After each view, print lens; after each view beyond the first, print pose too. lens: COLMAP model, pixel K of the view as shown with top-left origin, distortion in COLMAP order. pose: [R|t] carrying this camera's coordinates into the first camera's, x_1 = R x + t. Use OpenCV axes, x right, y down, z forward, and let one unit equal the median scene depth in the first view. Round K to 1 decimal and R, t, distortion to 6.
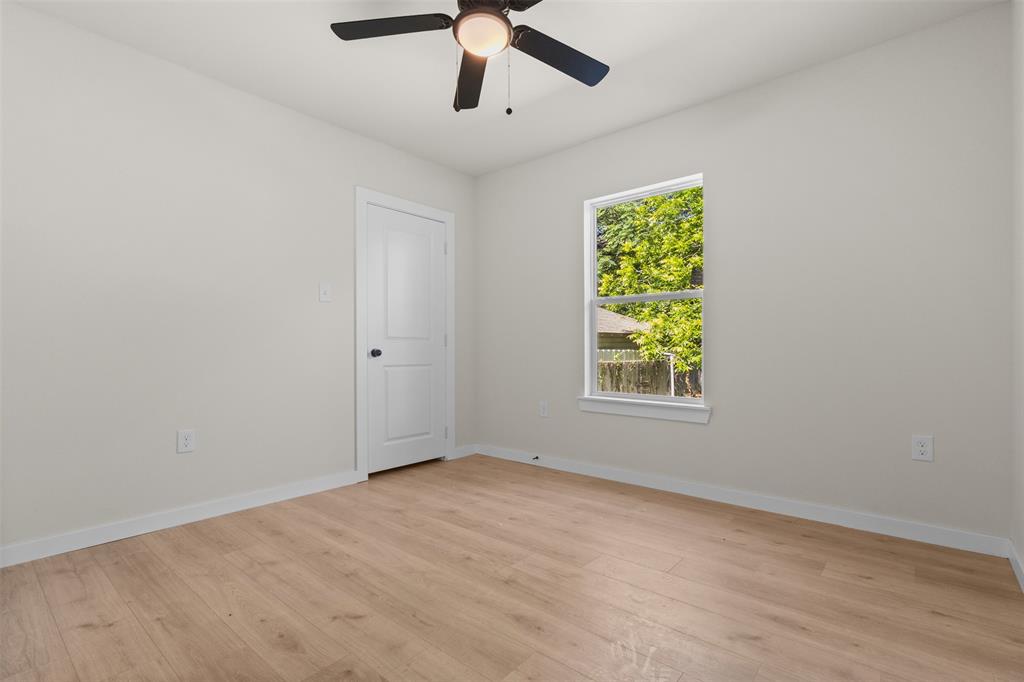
lens RADIAL K [[472.4, 0, 510.6], [0, 472.4, 354.2], [0, 0, 1]] dist [-0.000560, -0.000027]
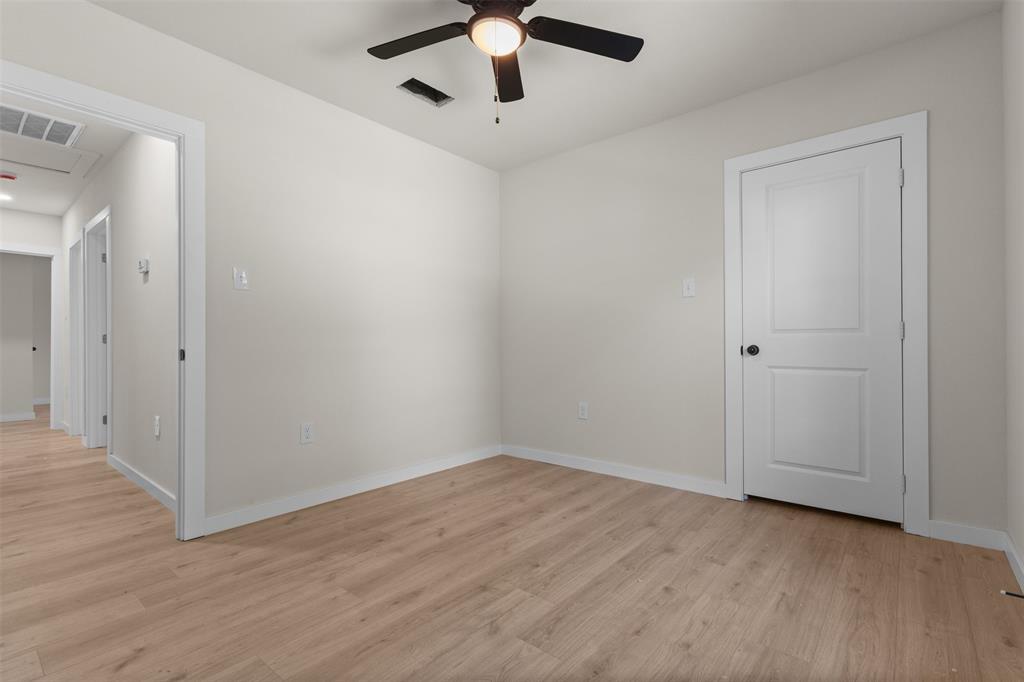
lens RADIAL K [[471.0, 0, 509.5], [0, 471.0, 342.6], [0, 0, 1]] dist [0.001882, 0.000415]
pose [[0.003812, -0.004823, -0.999981, 0.728709], [-0.005392, 0.999974, -0.004844, -0.012746], [0.999978, 0.005411, 0.003786, 0.790587]]
